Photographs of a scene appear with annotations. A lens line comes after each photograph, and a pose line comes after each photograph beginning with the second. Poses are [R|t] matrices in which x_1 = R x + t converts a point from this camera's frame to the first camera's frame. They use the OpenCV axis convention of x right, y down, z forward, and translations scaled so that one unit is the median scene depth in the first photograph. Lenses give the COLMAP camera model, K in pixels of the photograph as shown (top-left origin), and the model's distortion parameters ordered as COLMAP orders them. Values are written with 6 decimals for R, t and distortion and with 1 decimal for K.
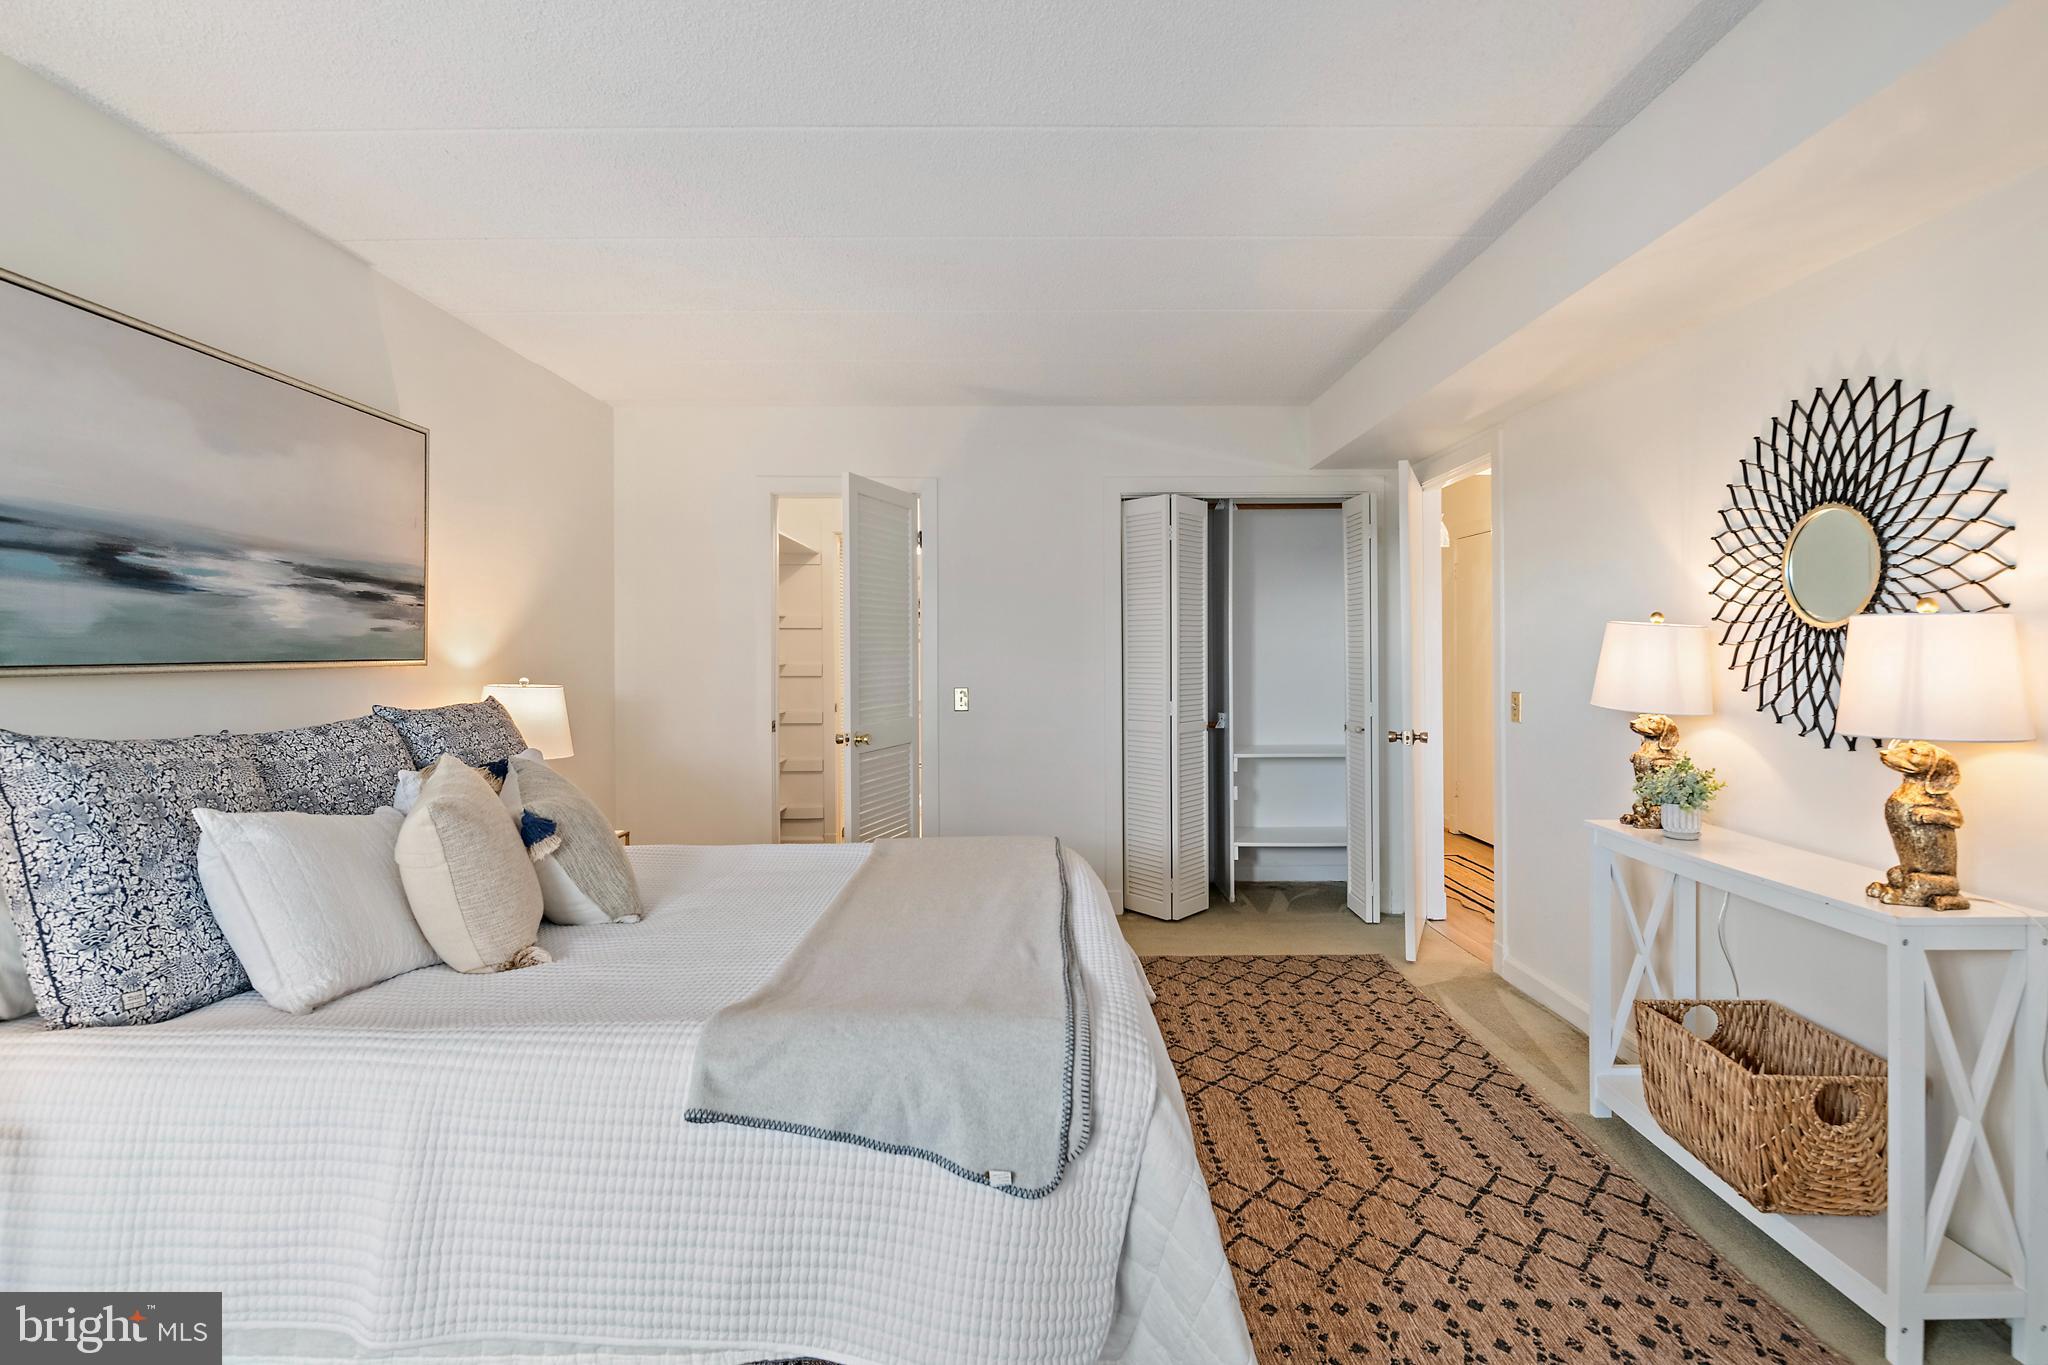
lens RADIAL K [[1009.2, 0, 1025.2], [0, 1009.2, 647.0], [0, 0, 1]] dist [0.001171, -0.007336]
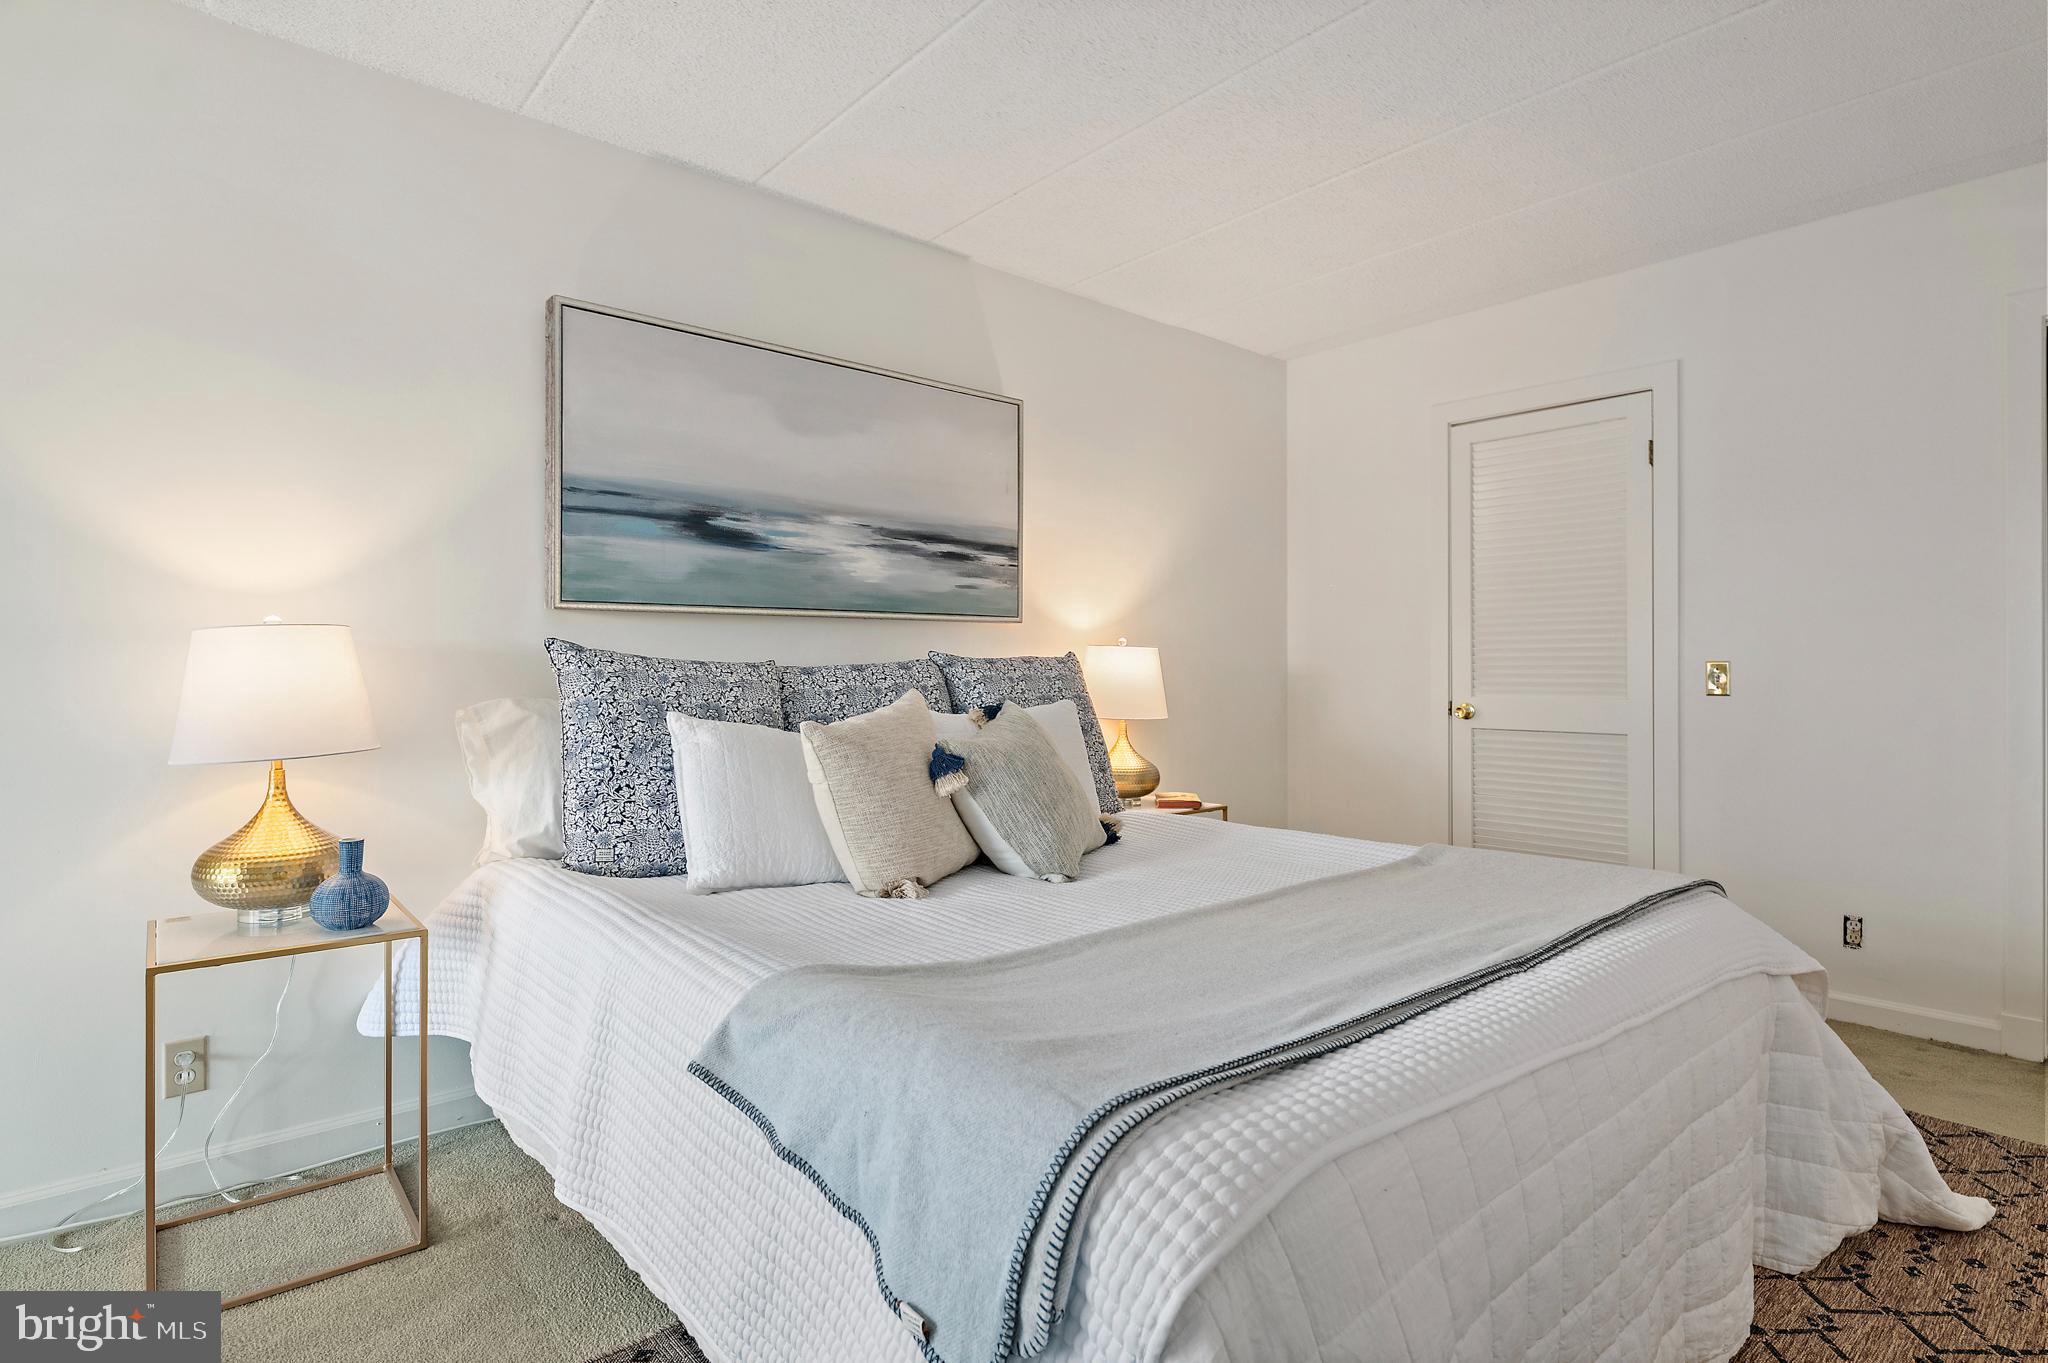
lens RADIAL K [[1021.8, 0, 1030.0], [0, 1021.8, 662.0], [0, 0, 1]] dist [-0.002038, -0.002329]
pose [[0.659123, 0.002402, -0.752031, 0.319249], [0.001980, 0.999986, 0.004929, 0.077802], [0.752032, -0.004738, 0.659109, 0.418778]]
